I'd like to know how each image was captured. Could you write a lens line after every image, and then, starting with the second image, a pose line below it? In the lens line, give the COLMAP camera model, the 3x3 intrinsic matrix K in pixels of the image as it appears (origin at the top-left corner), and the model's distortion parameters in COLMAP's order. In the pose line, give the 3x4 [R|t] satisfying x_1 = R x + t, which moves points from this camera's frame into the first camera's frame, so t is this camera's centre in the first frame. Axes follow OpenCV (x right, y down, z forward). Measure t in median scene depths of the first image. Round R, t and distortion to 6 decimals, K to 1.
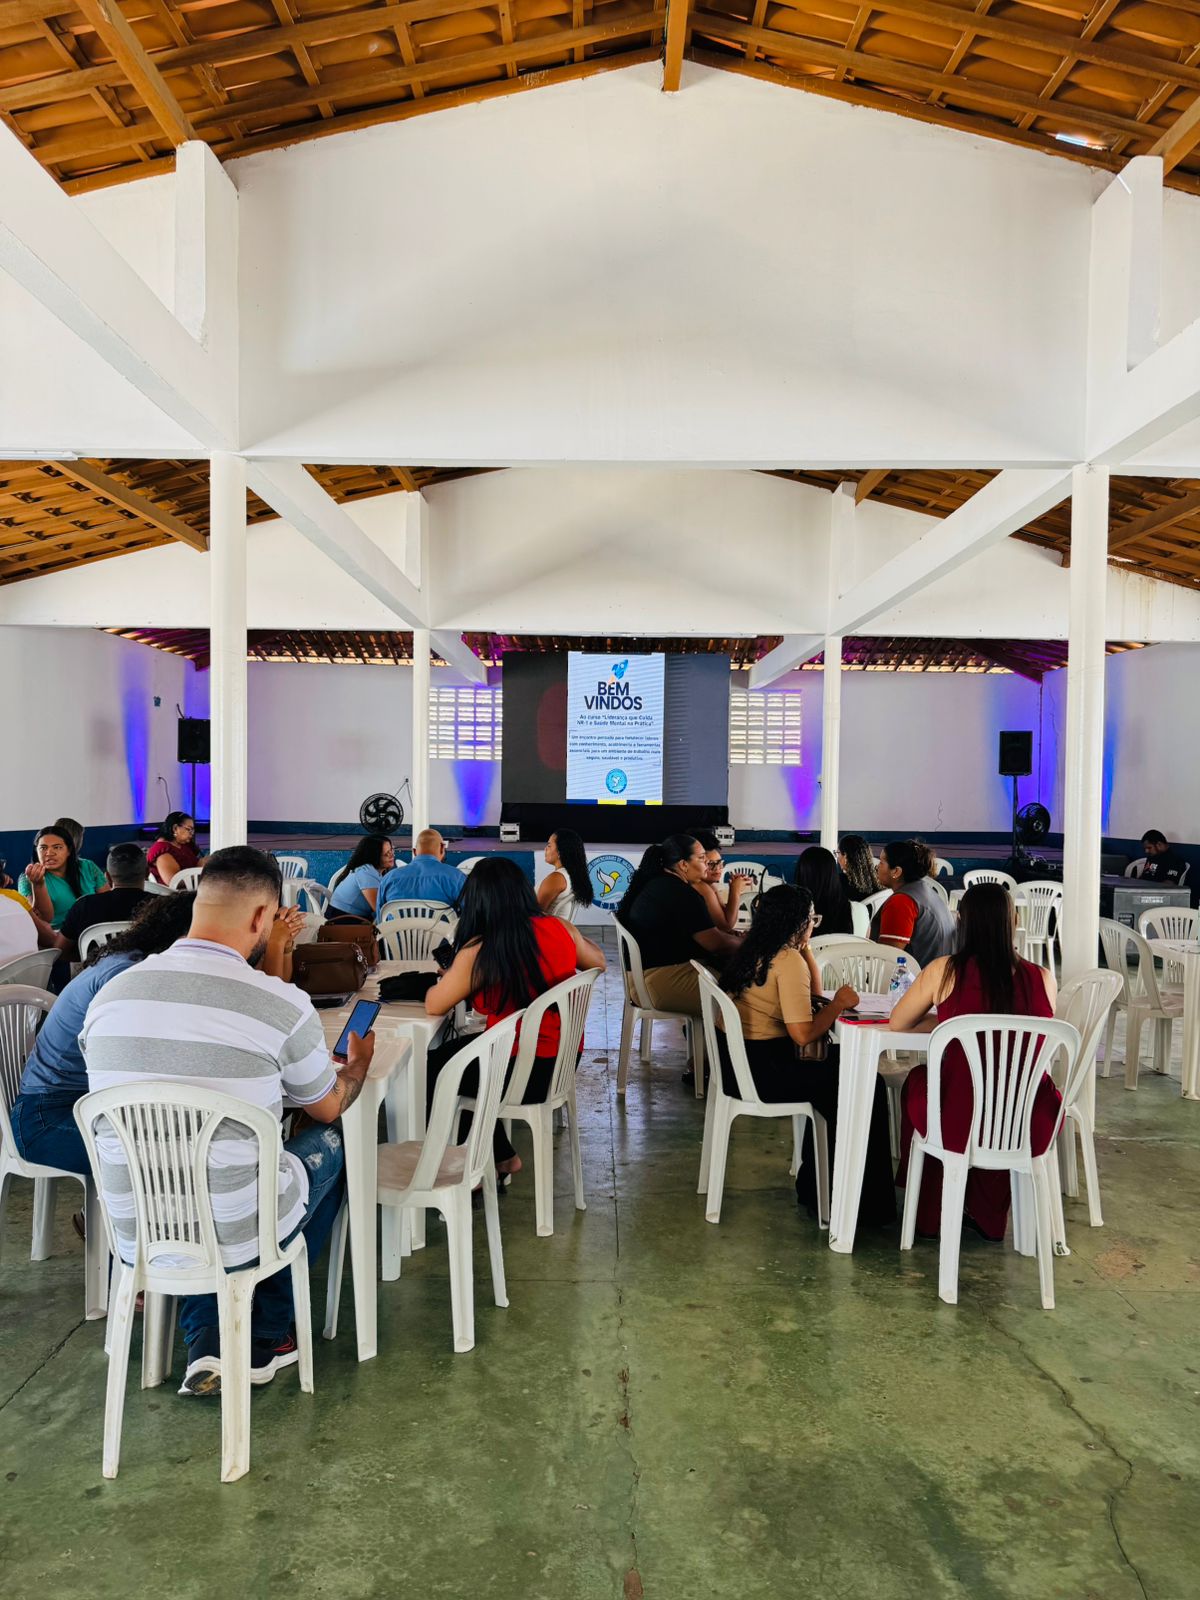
lens RADIAL K [[1135.8, 0, 600.0], [0, 1135.8, 800.0], [0, 0, 1]] dist [-0.003213, -0.031036]
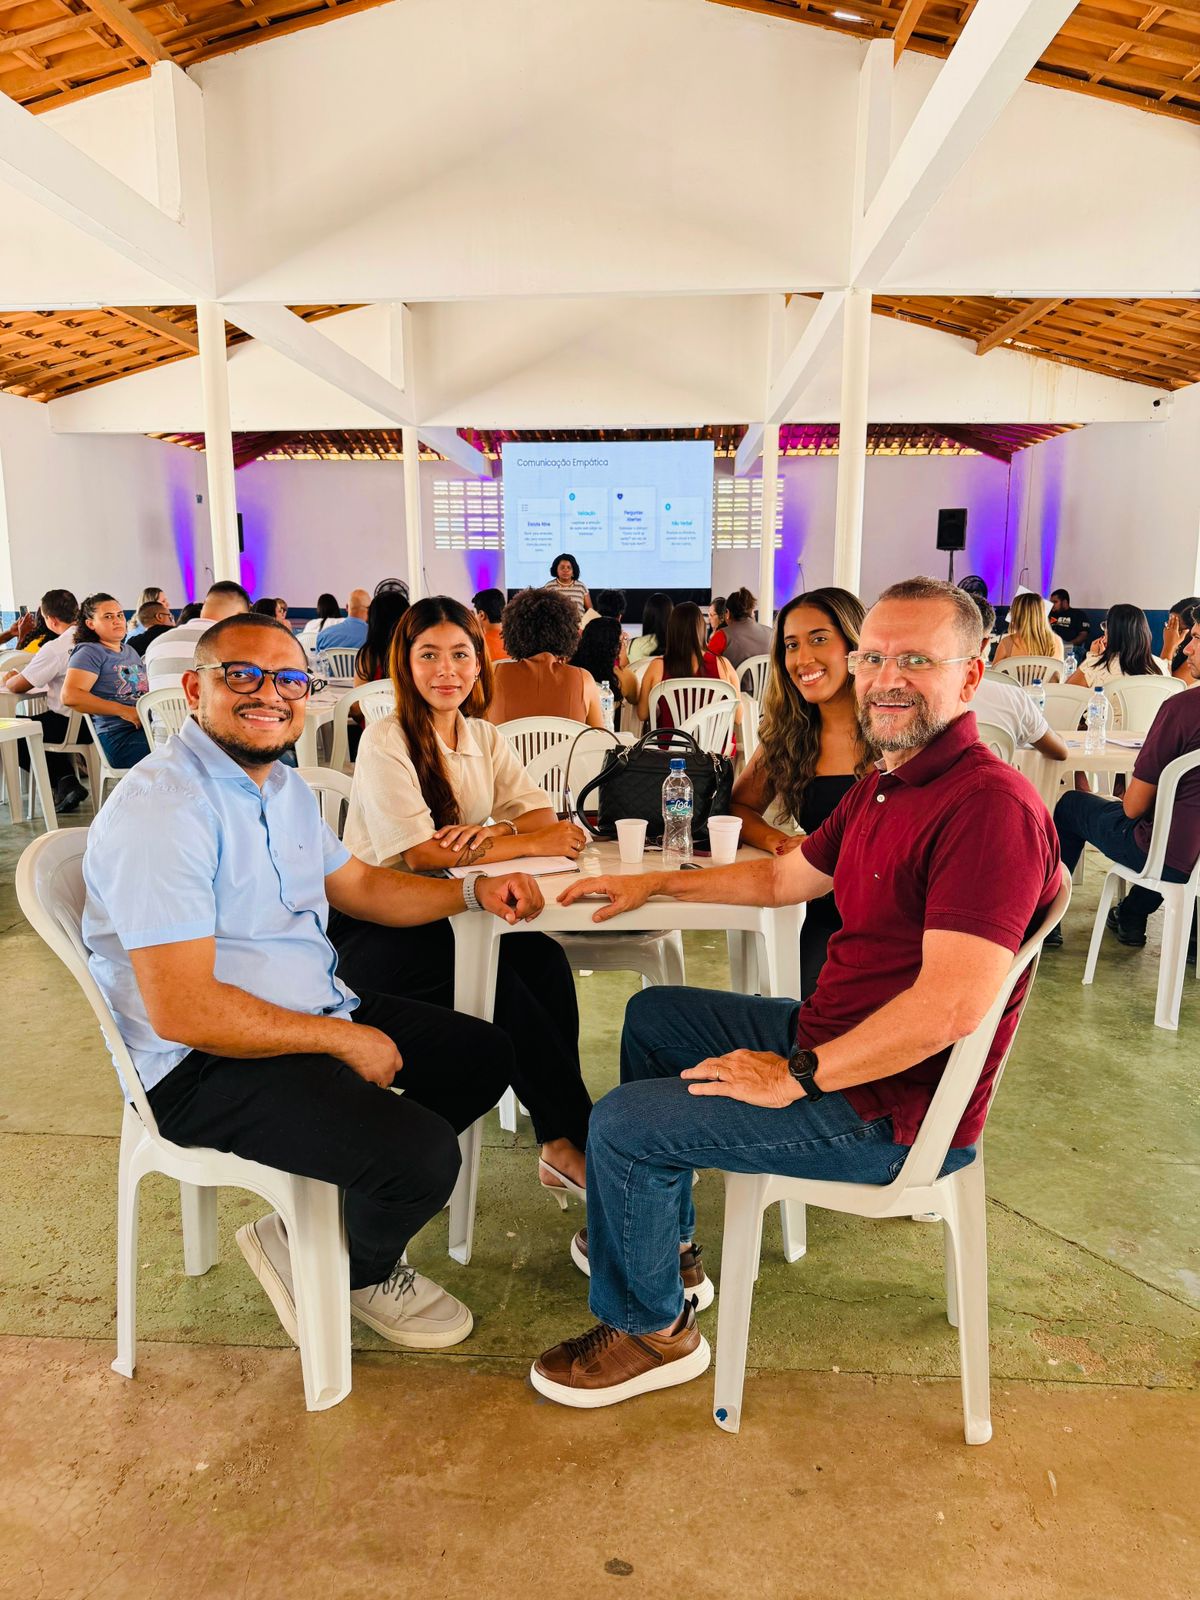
lens RADIAL K [[1135.8, 0, 600.0], [0, 1135.8, 800.0], [0, 0, 1]] dist [-0.003213, -0.031036]
pose [[0.998044, -0.004712, -0.062344, 0.111062], [0.015586, 0.984426, 0.175105, 0.025871], [0.060548, -0.175734, 0.982574, -0.203330]]
